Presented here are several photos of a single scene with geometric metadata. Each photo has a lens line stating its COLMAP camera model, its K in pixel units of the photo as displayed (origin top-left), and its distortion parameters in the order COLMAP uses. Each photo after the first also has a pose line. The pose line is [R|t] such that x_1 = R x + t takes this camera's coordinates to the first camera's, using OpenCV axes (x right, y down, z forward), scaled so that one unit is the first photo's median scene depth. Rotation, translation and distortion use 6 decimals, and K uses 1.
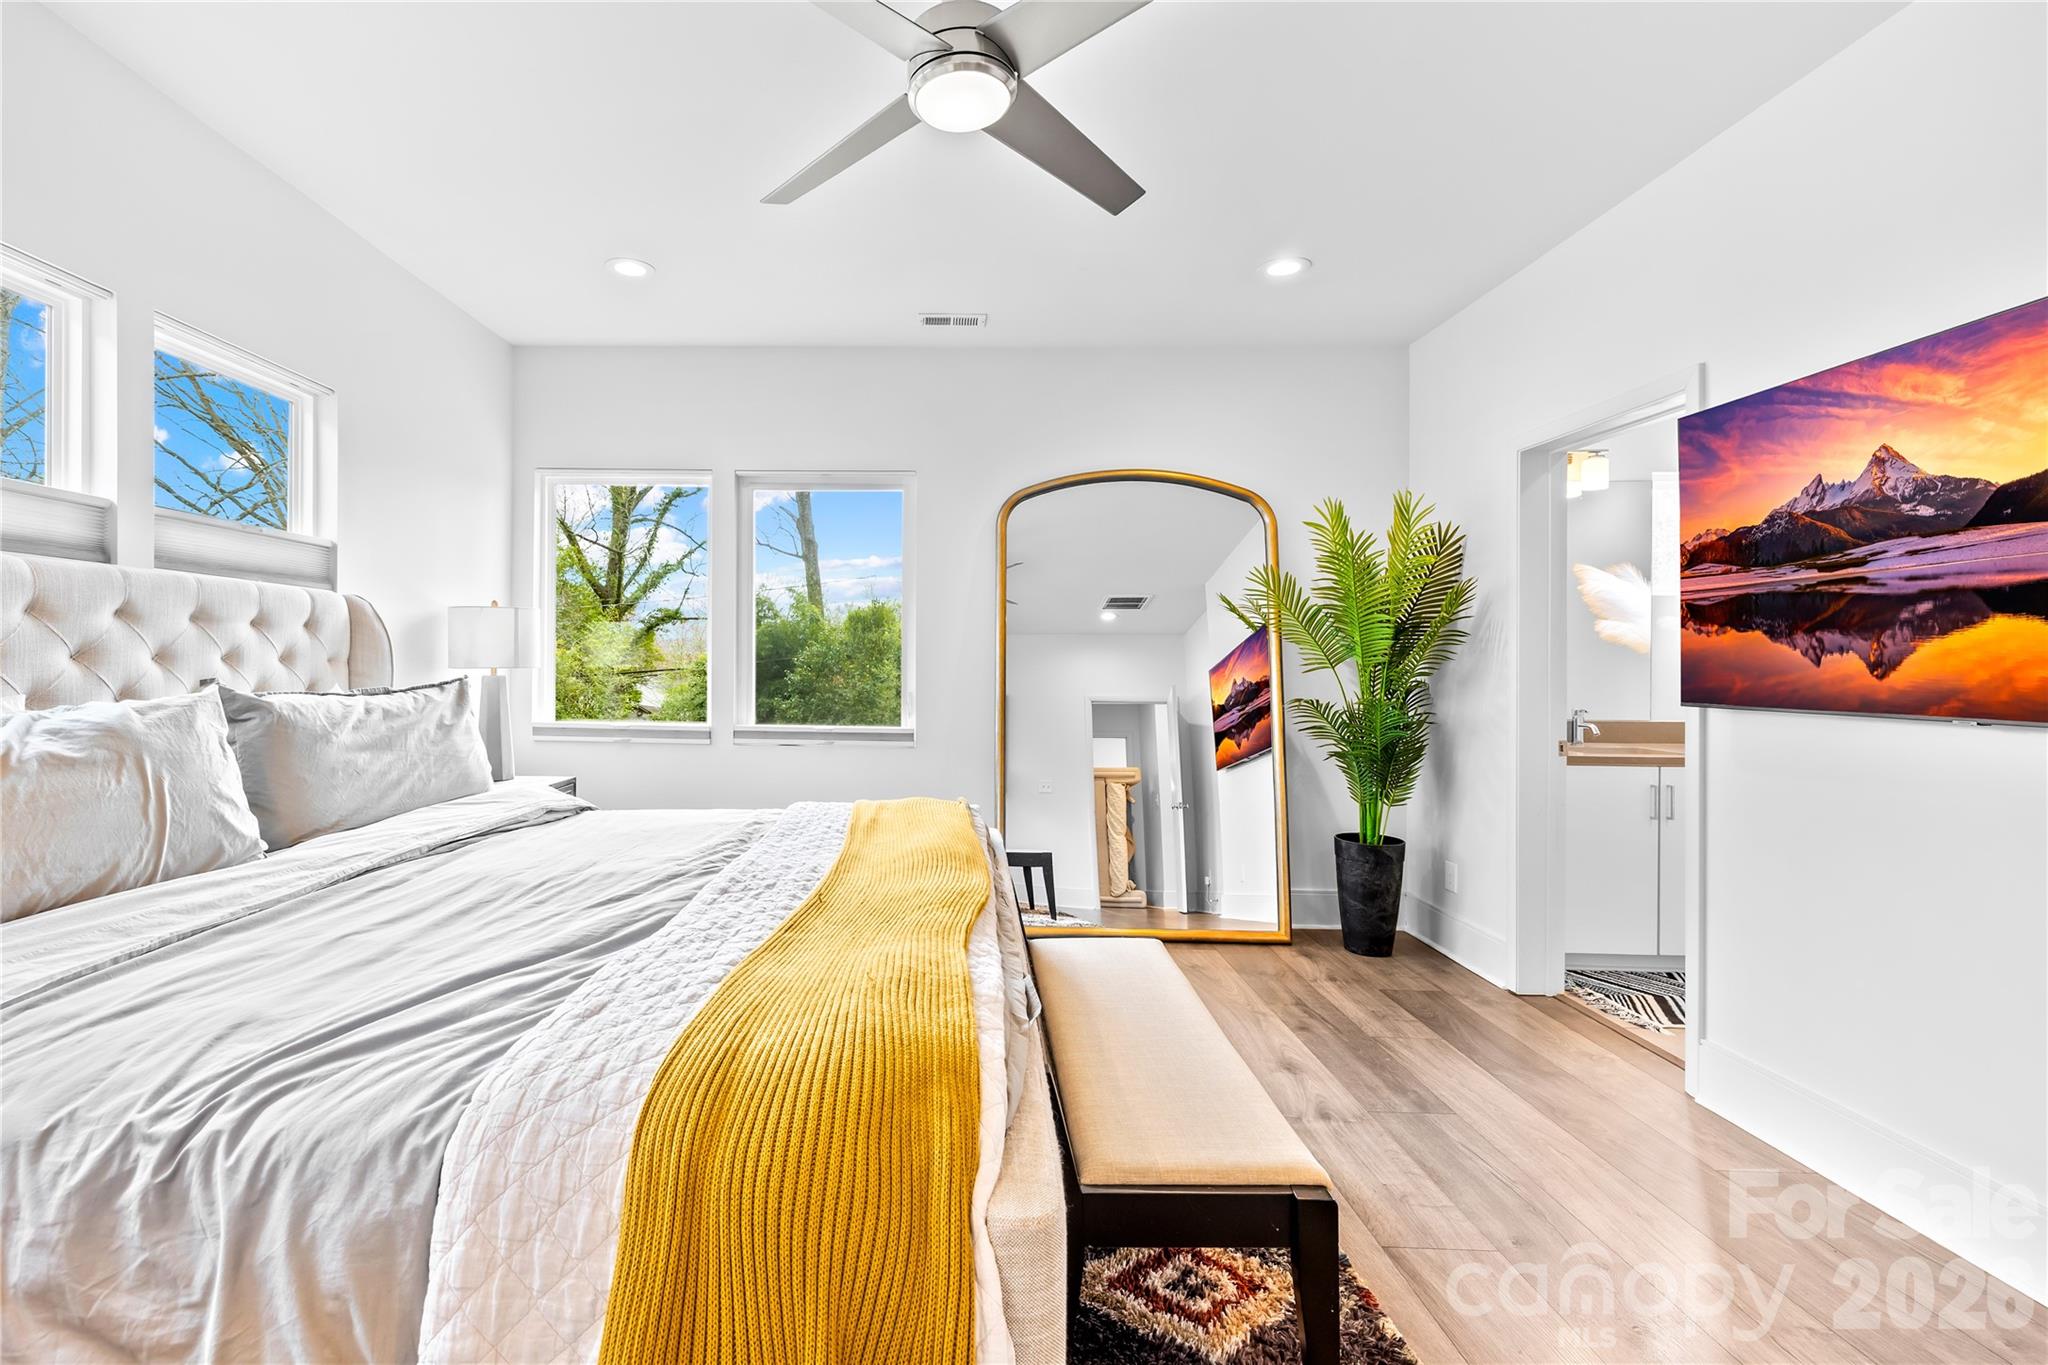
lens RADIAL K [[894.0, 0, 1031.5], [0, 894.0, 669.1], [0, 0, 1]] dist [0.001055, -0.000145]
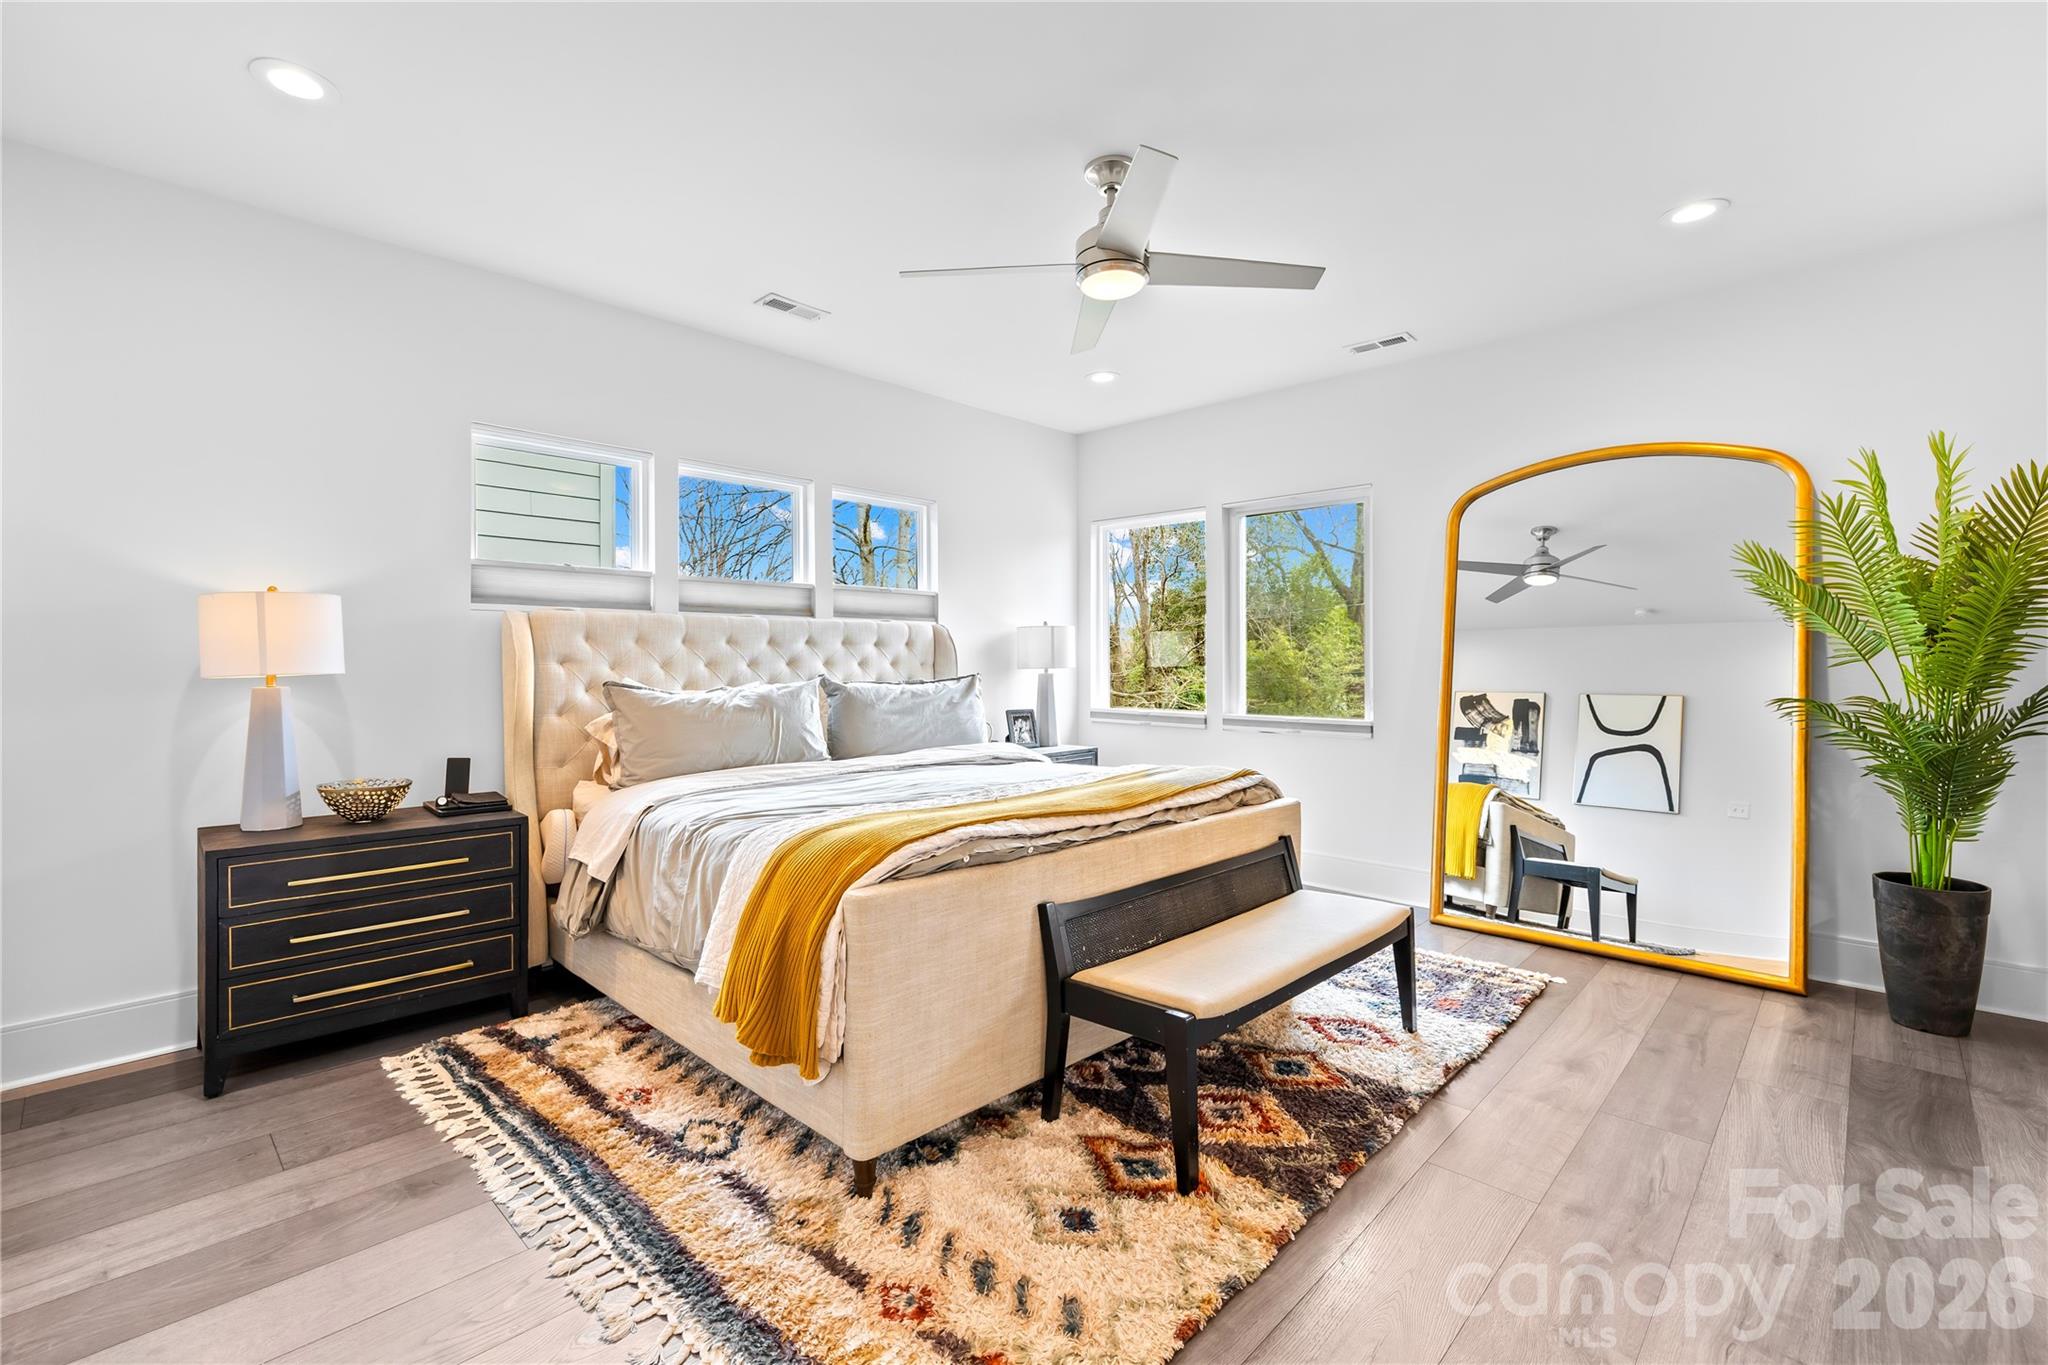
lens RADIAL K [[887.9, 0, 1052.1], [0, 887.9, 656.6], [0, 0, 1]] dist [-0.000150, -0.000060]
pose [[0.762373, -0.016145, -0.646937, 0.522980], [0.007899, 0.999846, -0.015644, 0.004279], [0.647090, 0.006817, 0.762383, -0.129069]]
